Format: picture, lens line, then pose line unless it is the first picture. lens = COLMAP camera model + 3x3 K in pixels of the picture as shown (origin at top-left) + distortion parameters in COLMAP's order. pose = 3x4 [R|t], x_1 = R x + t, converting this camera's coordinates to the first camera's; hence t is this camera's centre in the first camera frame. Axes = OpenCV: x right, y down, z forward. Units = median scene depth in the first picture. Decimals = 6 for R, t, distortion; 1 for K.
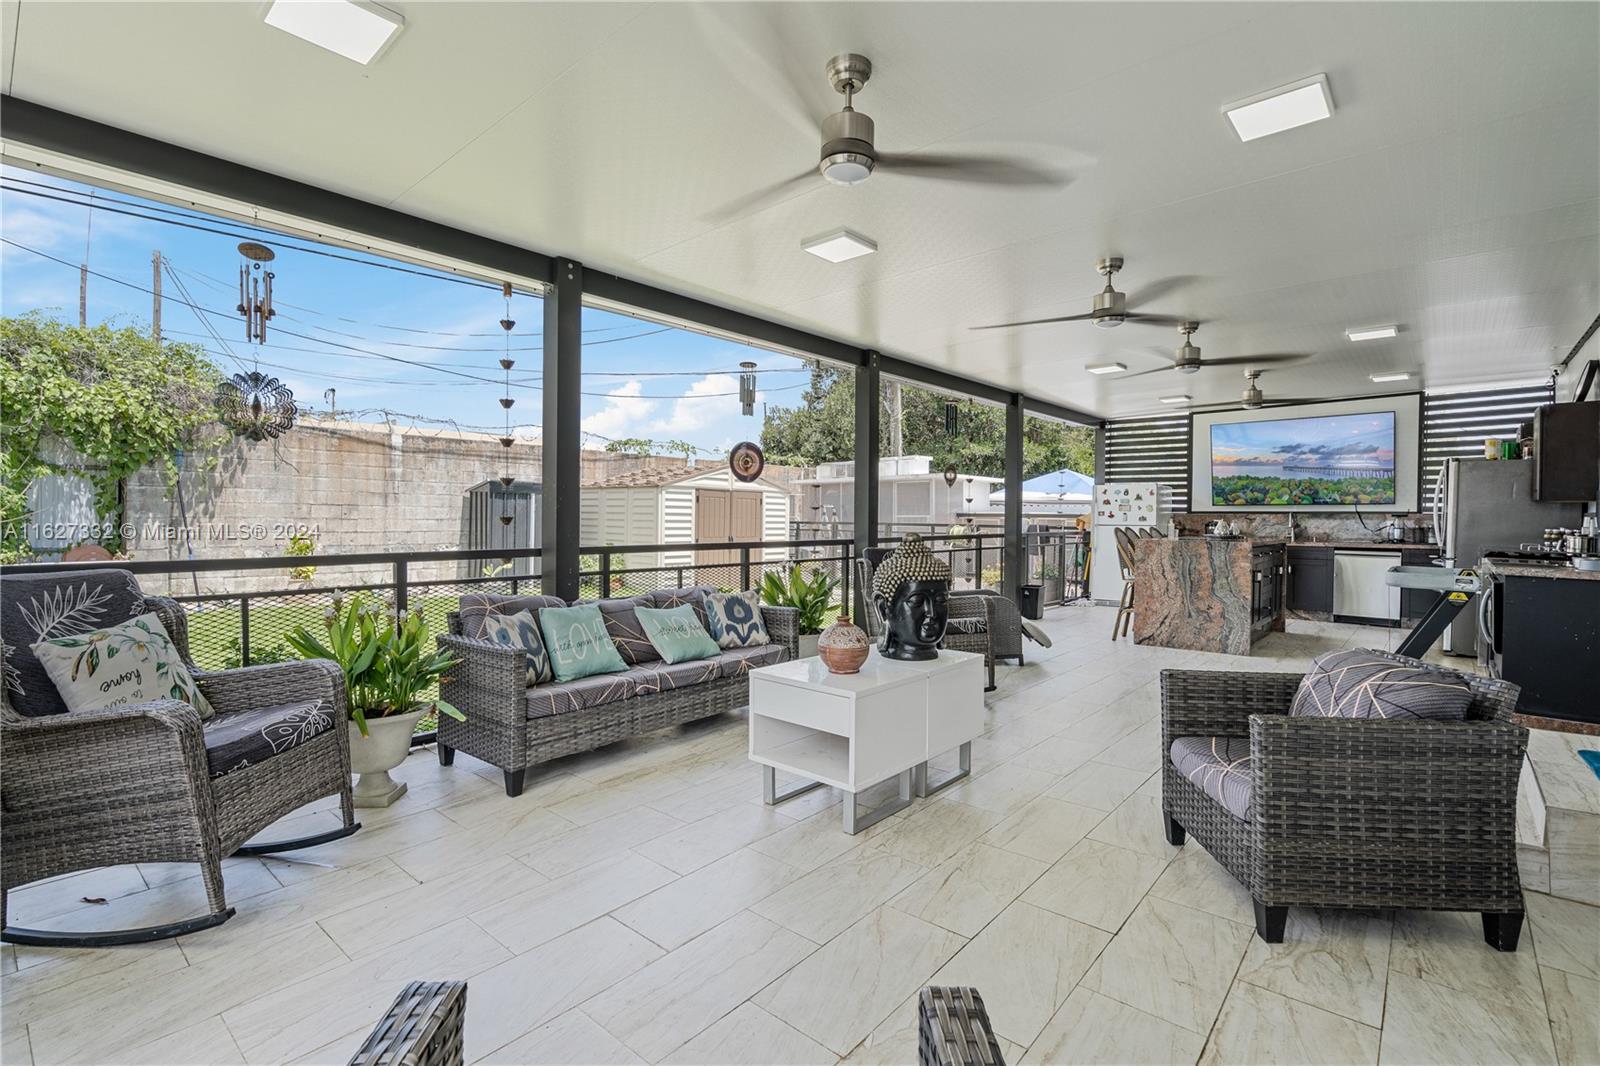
lens RADIAL K [[747.9, 0, 786.8], [0, 747.9, 527.8], [0, 0, 1]] dist [-0.005480, -0.000114]
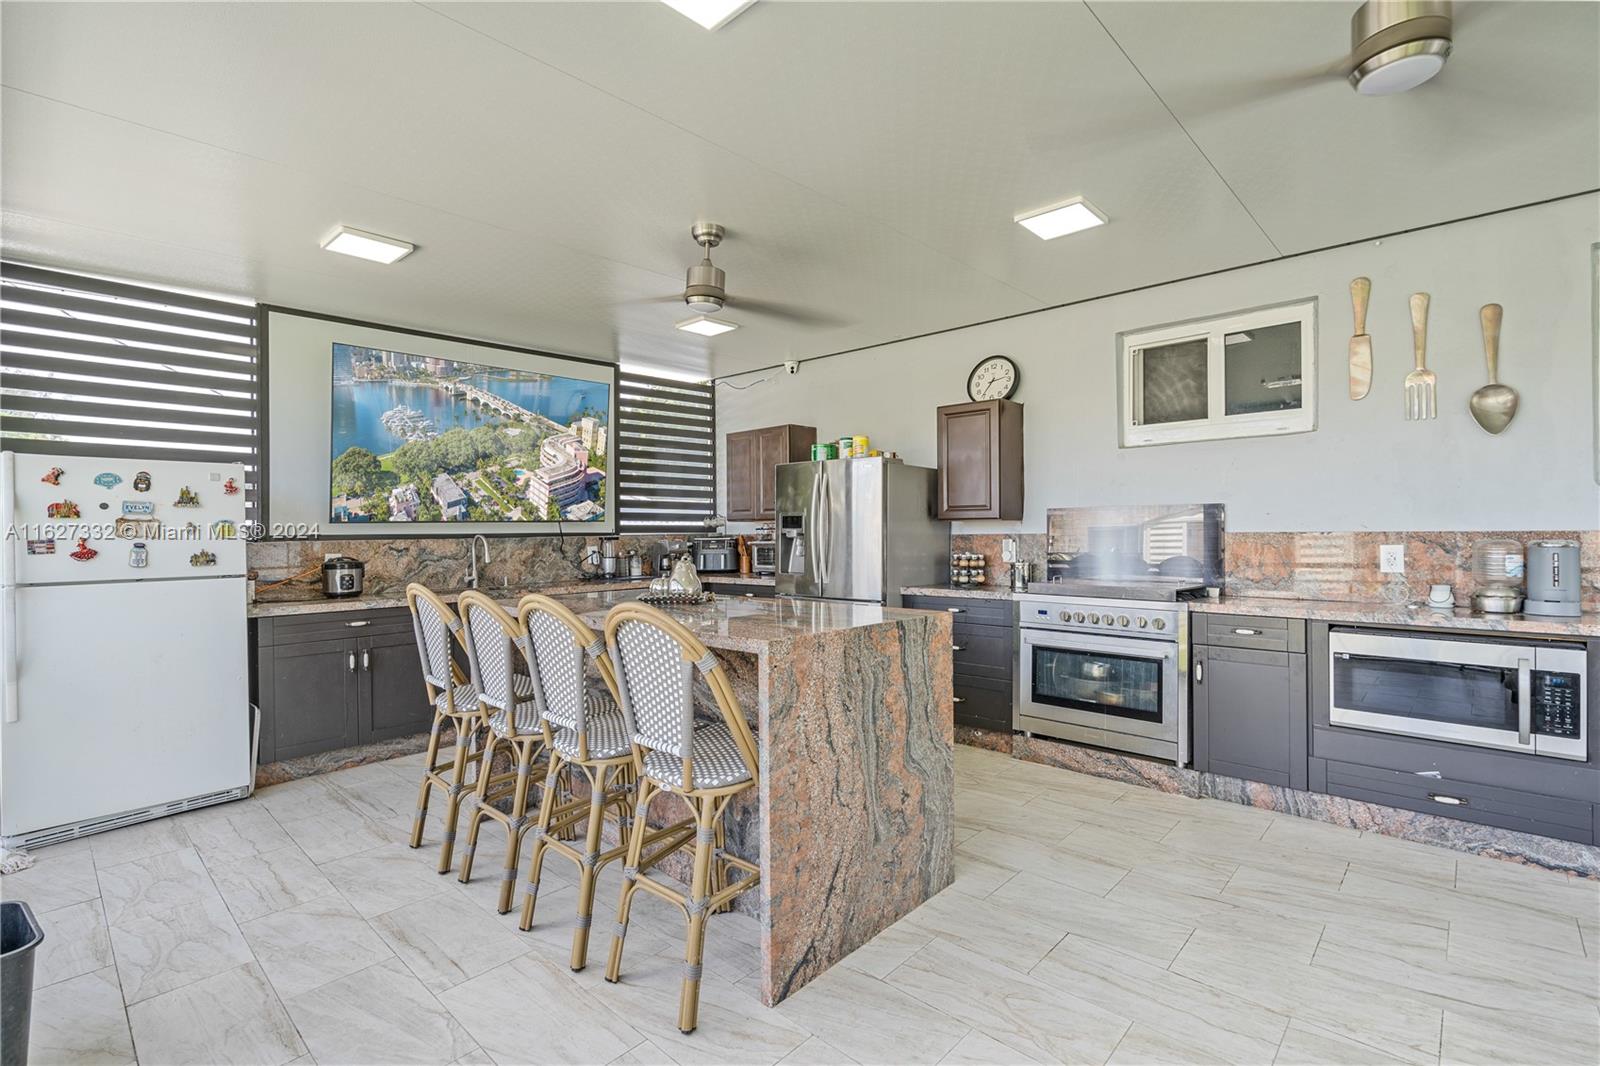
lens RADIAL K [[729.6, 0, 798.5], [0, 729.6, 537.5], [0, 0, 1]] dist [-0.005961, 0.005557]
pose [[0.029241, -0.017349, 0.999422, 0.201931], [0.025126, 0.999546, 0.016616, -0.031043], [-0.999257, 0.024625, 0.029664, 1.046672]]
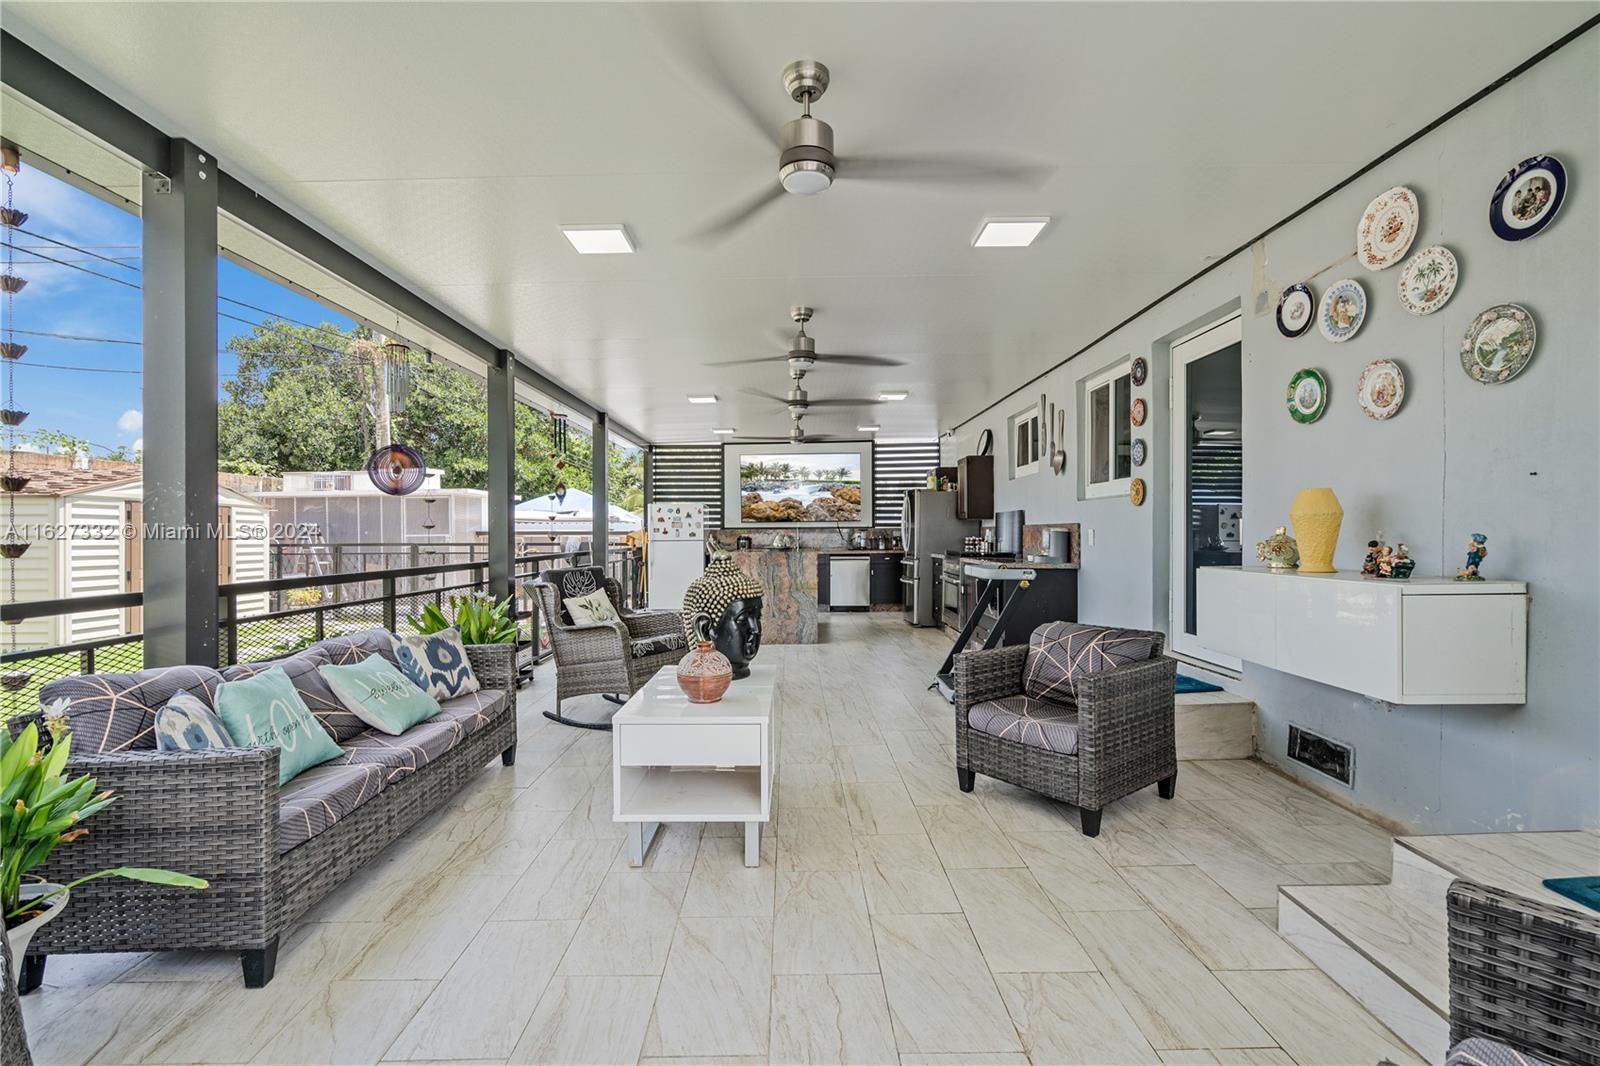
lens RADIAL K [[729.6, 0, 798.5], [0, 729.6, 537.5], [0, 0, 1]] dist [-0.005961, 0.005557]
pose [[0.742889, -0.015898, 0.669225, -0.209572], [0.022643, 0.999743, -0.001385, -0.003591], [-0.669031, 0.016182, 0.743058, 0.112332]]
